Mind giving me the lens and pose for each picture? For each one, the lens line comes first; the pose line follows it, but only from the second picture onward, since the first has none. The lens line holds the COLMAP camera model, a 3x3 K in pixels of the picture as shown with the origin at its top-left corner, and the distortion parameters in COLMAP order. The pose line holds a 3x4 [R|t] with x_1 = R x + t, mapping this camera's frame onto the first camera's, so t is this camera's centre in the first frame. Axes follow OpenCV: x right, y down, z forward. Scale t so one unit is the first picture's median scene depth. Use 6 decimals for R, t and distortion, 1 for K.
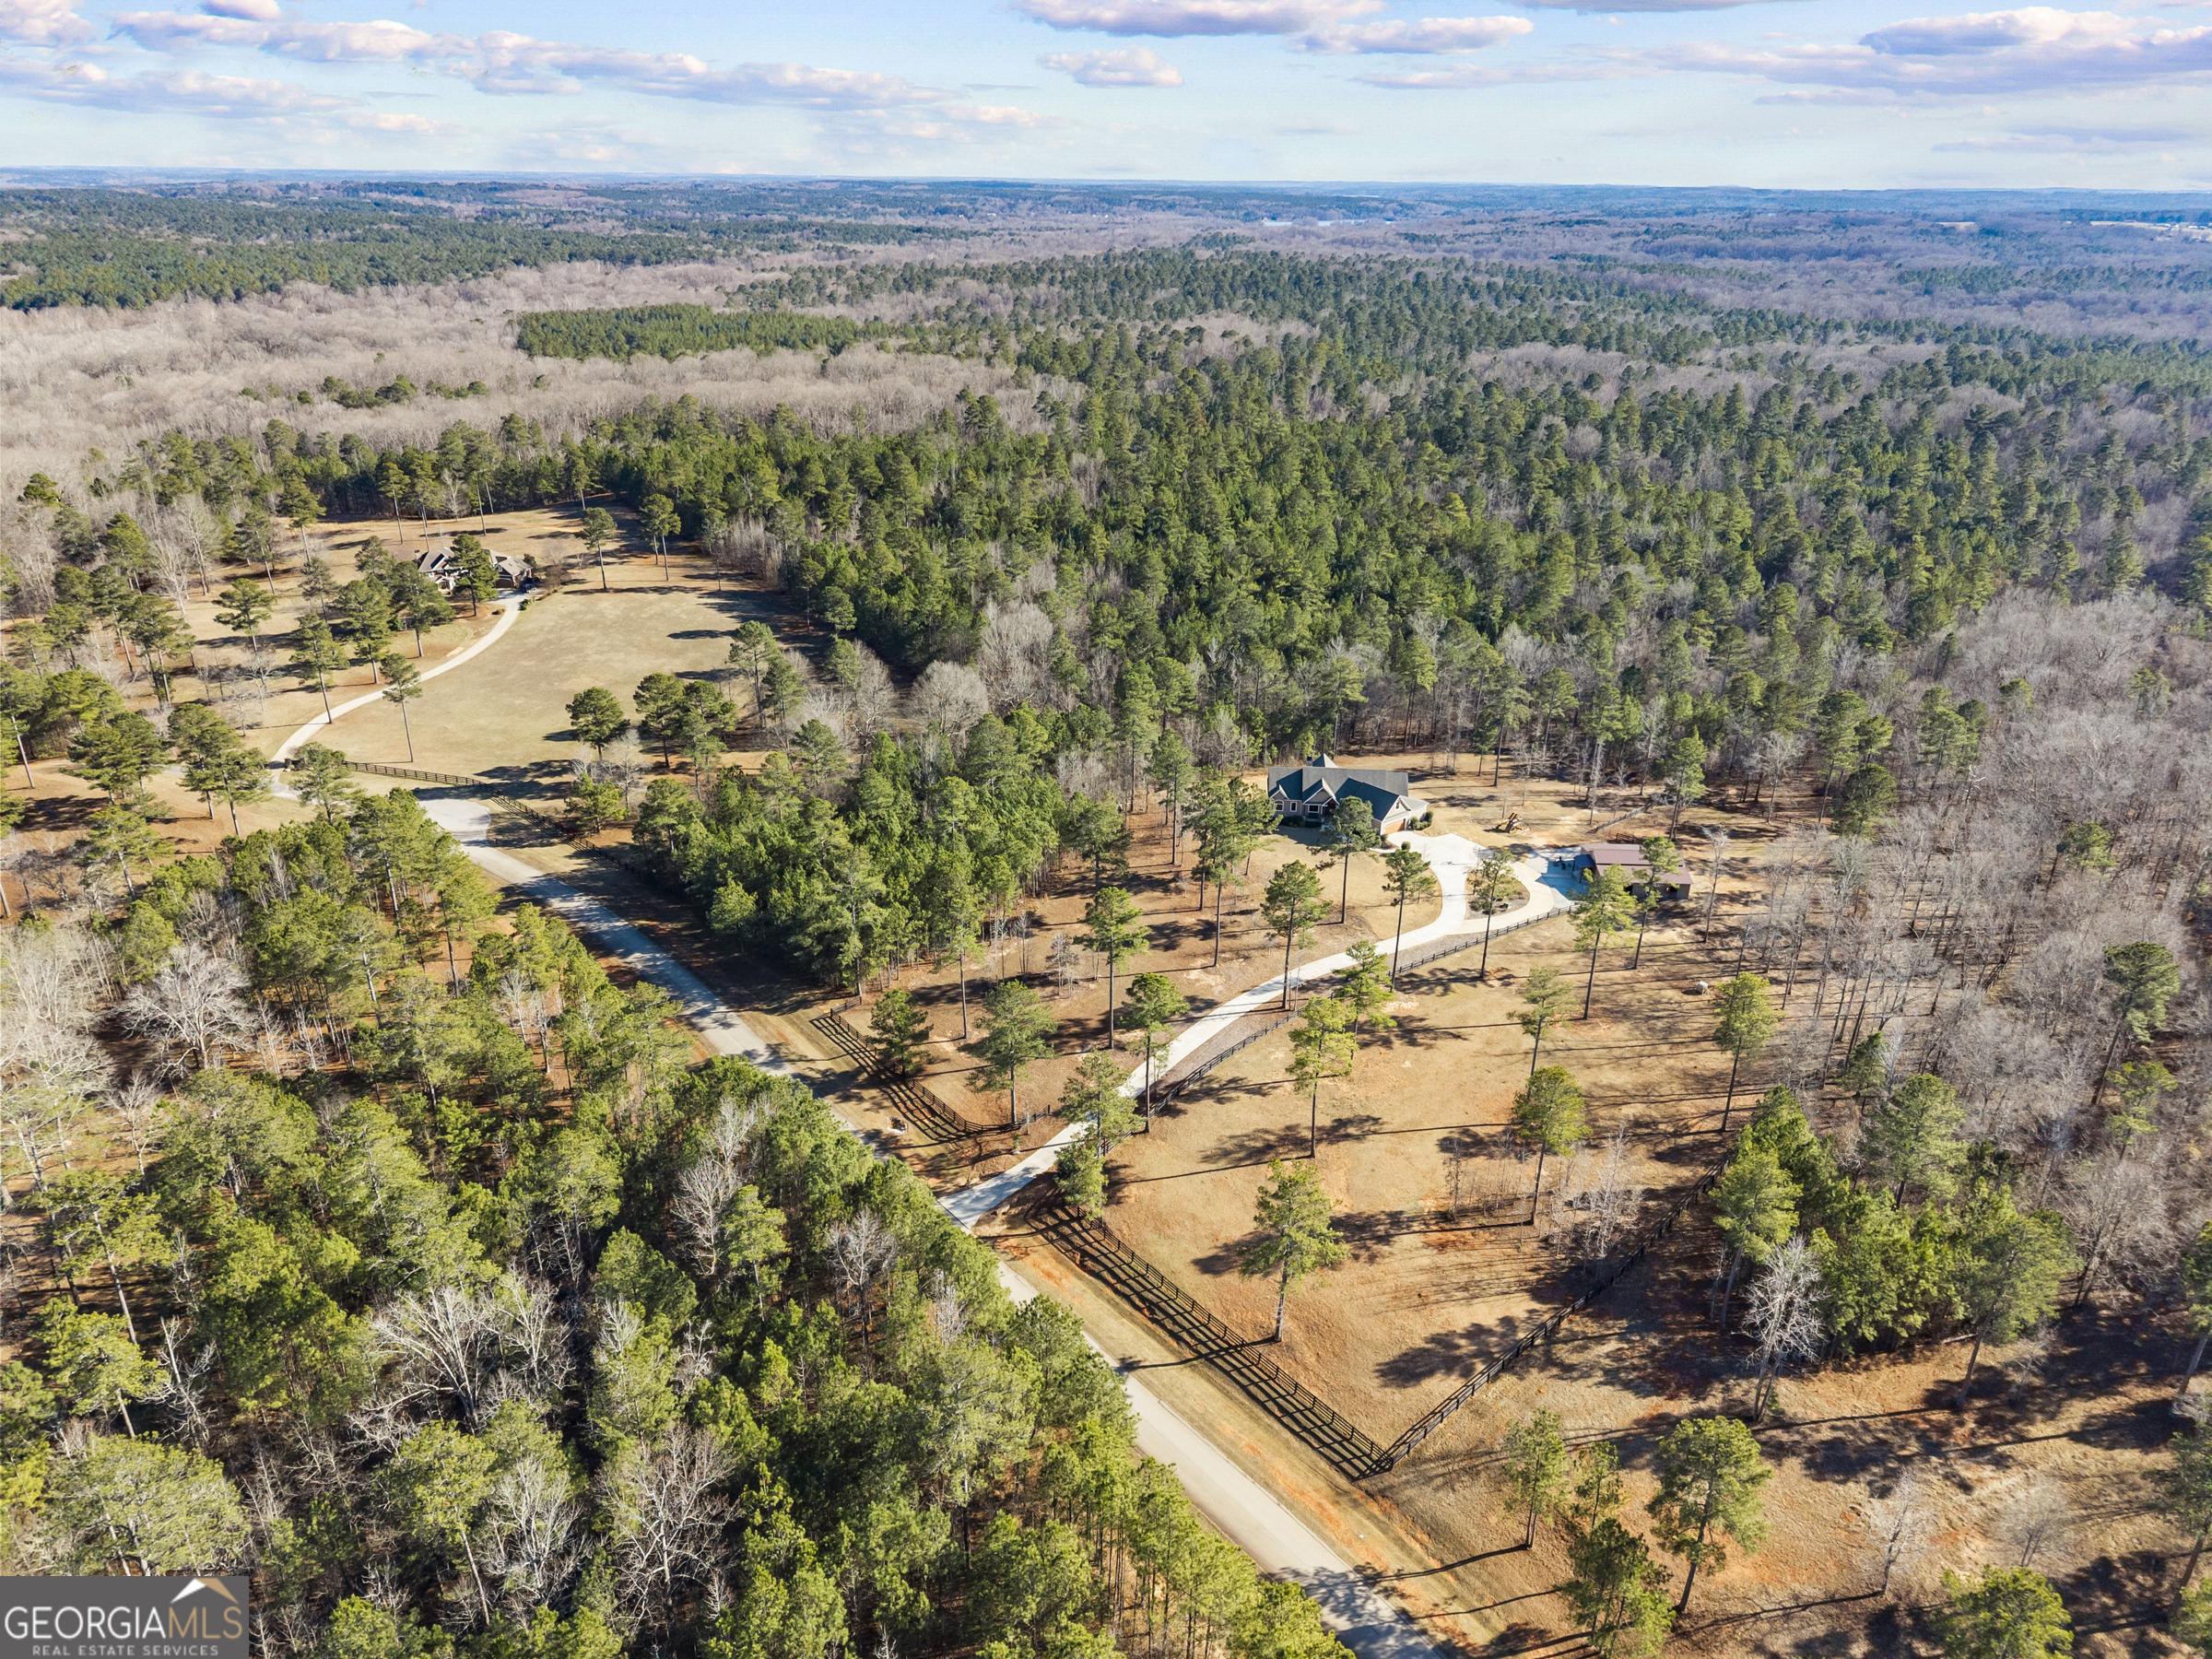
lens RADIAL K [[1538.9, 0, 1106.0], [0, 1538.9, 829.5], [0, 0, 1]] dist [-0.007977, 0.002126]
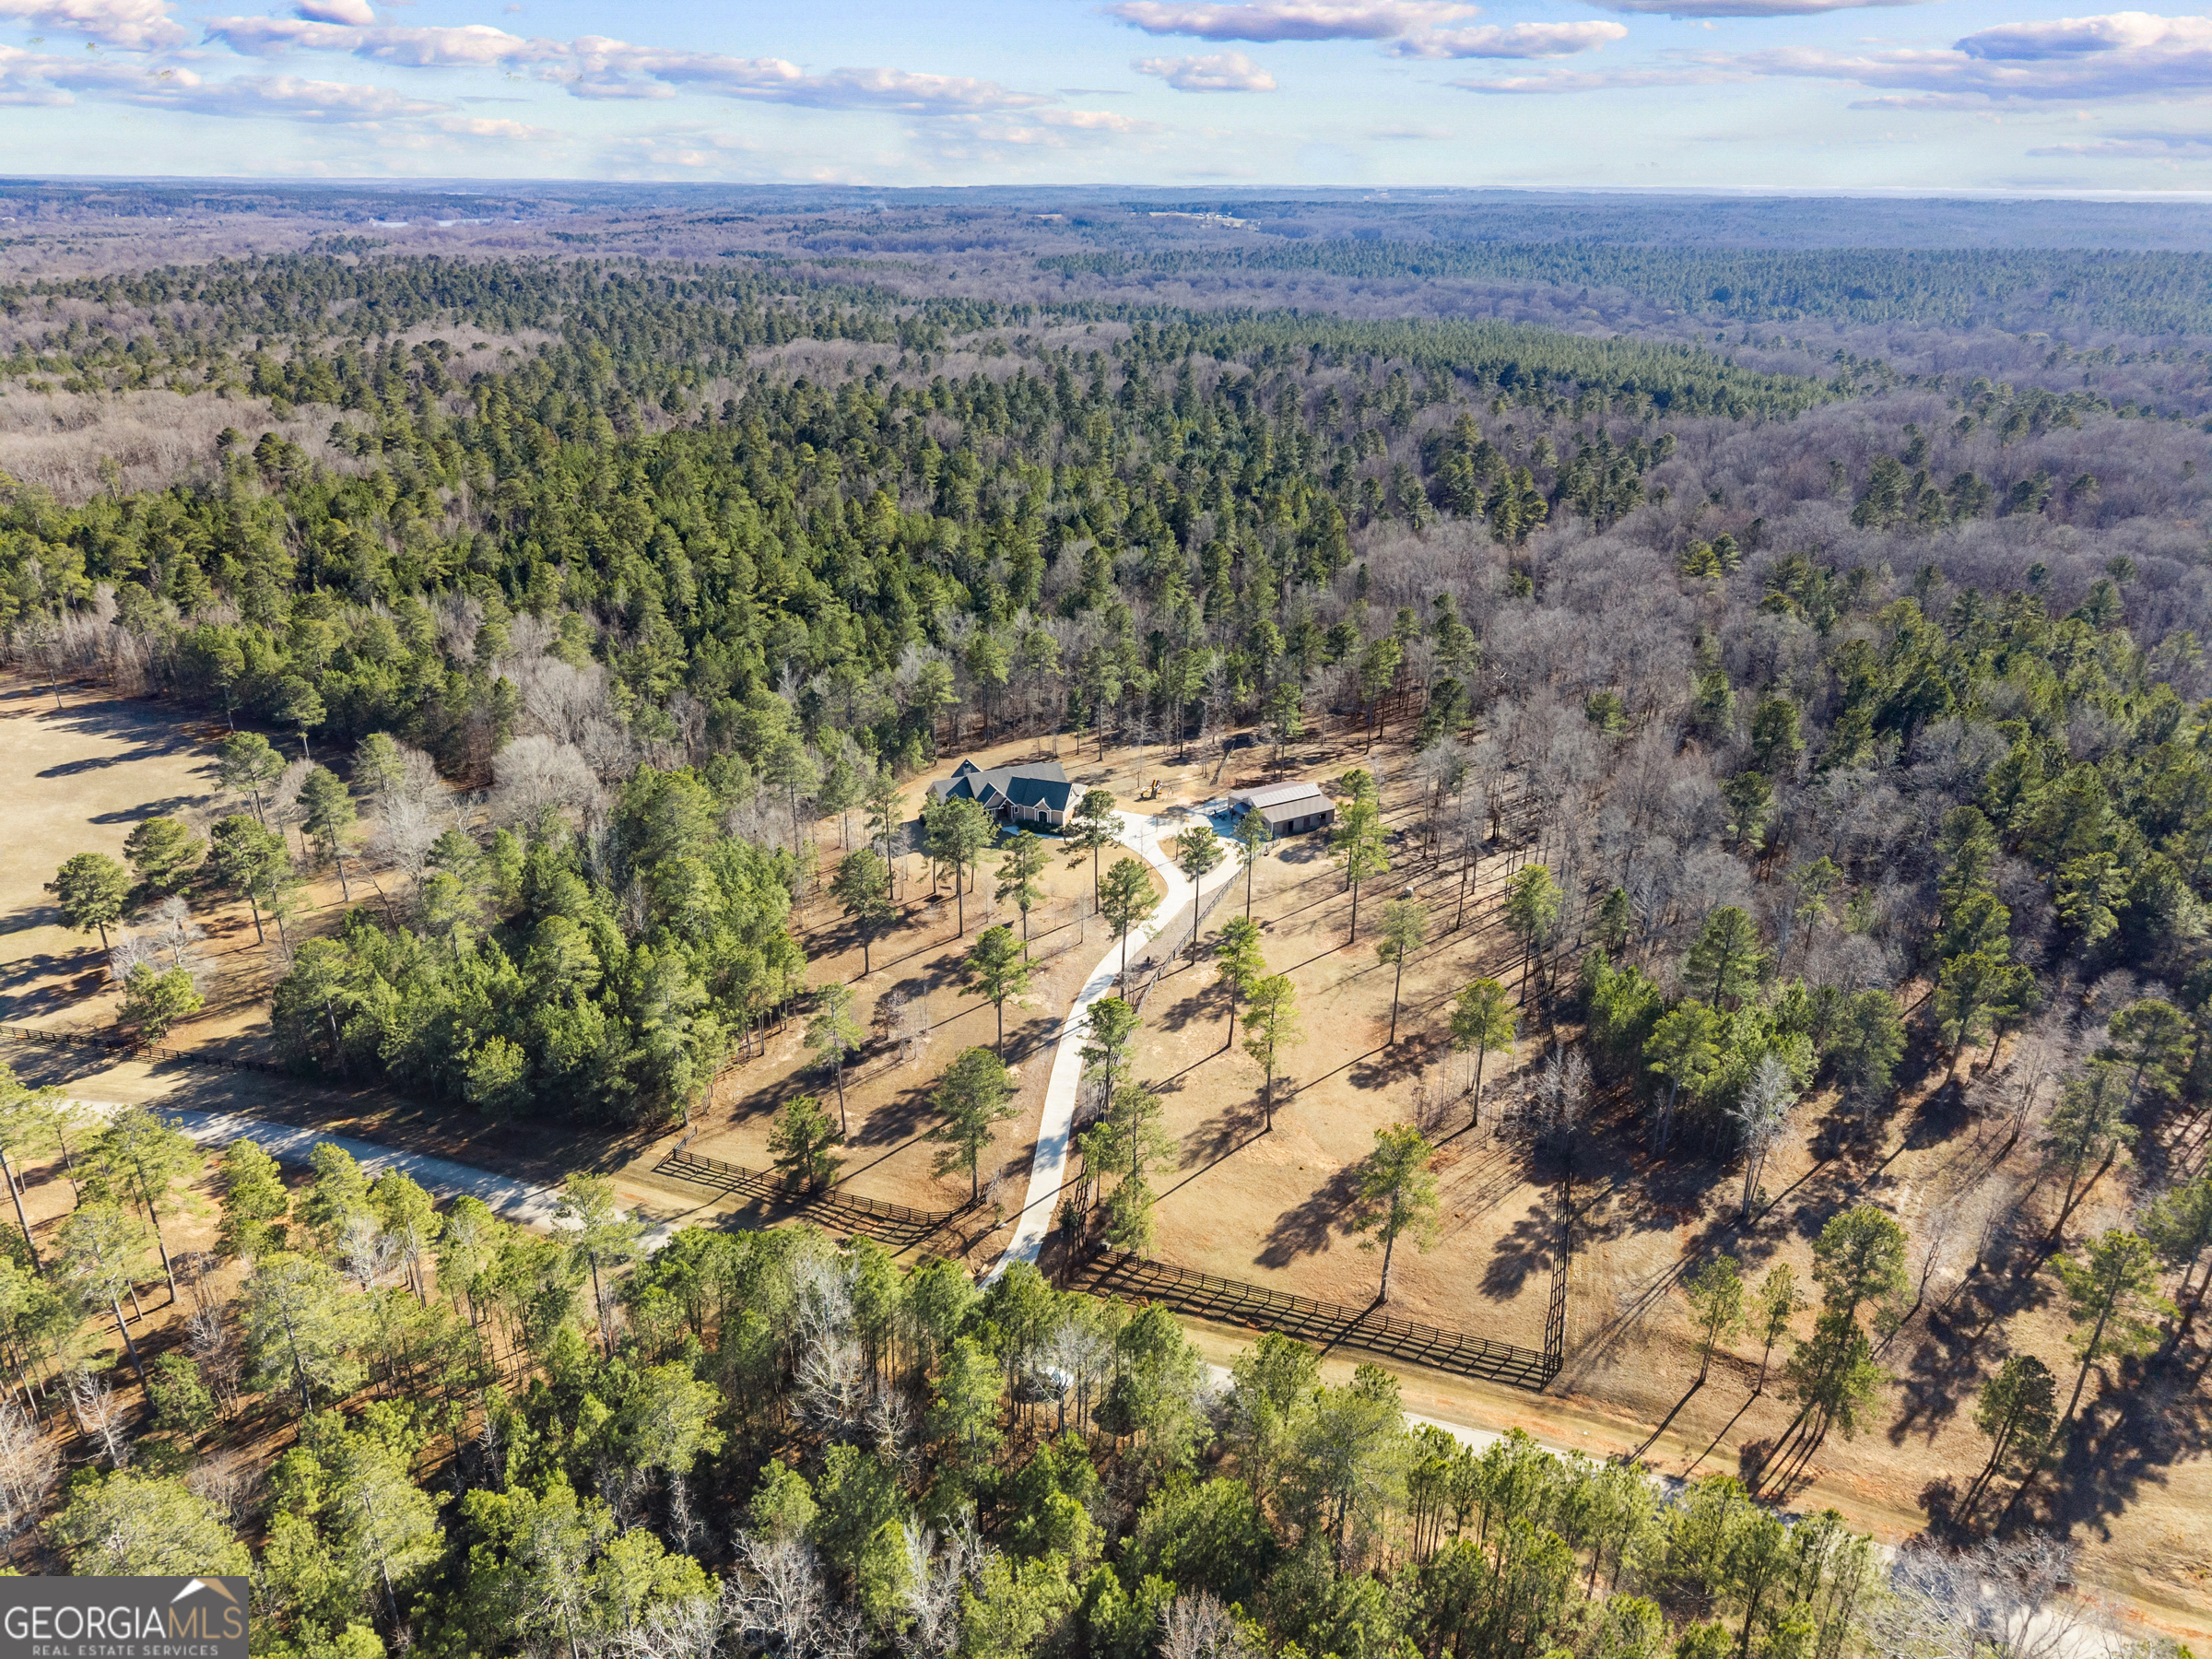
lens RADIAL K [[1534.7, 0, 1106.0], [0, 1534.7, 829.5], [0, 0, 1]] dist [0.003409, -0.001387]
pose [[0.845203, -0.207968, 0.492322, -0.403308], [0.207267, 0.976638, 0.056723, -0.061632], [-0.492618, 0.054100, 0.868563, 0.147180]]
